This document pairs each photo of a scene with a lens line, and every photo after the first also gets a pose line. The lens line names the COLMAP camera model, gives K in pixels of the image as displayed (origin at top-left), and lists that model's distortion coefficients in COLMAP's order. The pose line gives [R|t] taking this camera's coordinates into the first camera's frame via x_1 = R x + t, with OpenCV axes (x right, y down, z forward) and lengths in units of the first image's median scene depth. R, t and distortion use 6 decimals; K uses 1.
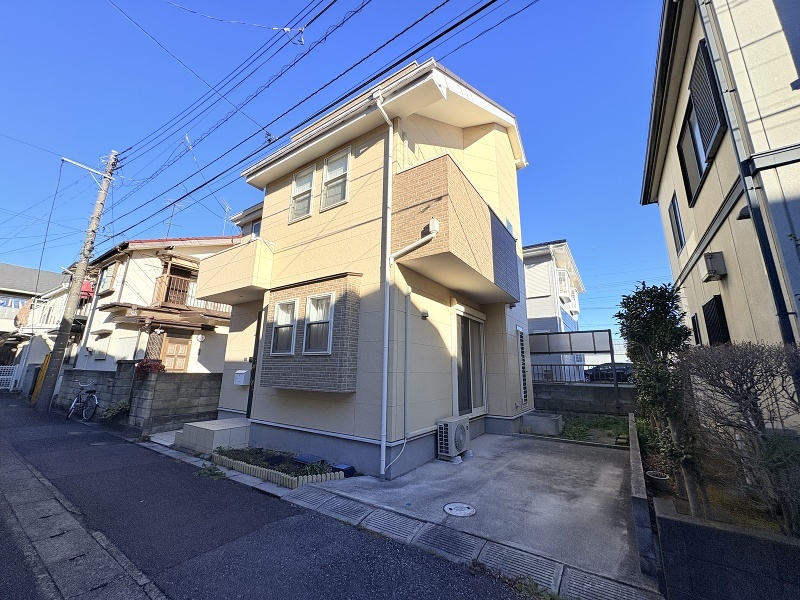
lens RADIAL K [[317.3, 0, 399.2], [0, 317.3, 297.1], [0, 0, 1]] dist [-0.000740, 0.000069]
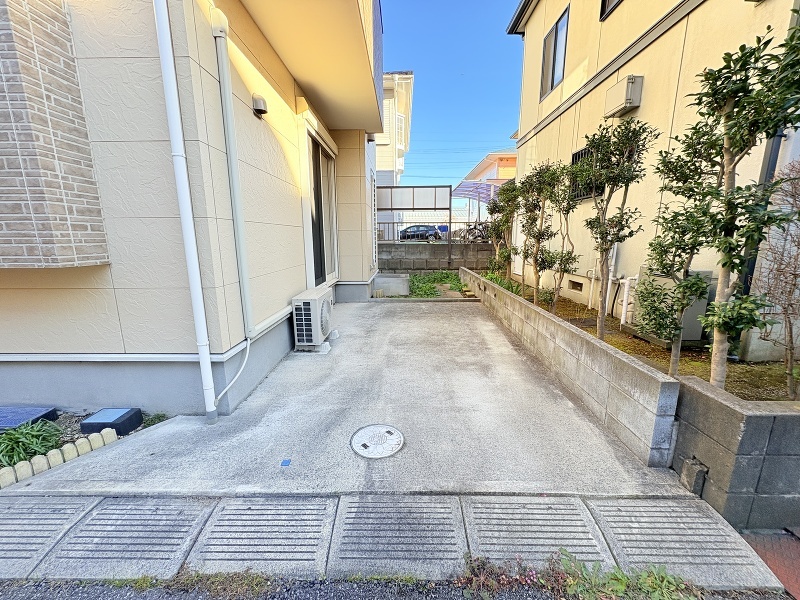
lens RADIAL K [[317.3, 0, 400.1], [0, 317.3, 298.5], [0, 0, 1]] dist [-0.000740, 0.000069]
pose [[0.834932, -0.122936, 0.536447, -0.052211], [-0.107537, 0.919501, 0.378092, 0.160181], [-0.539744, -0.373369, 0.754501, 0.521925]]
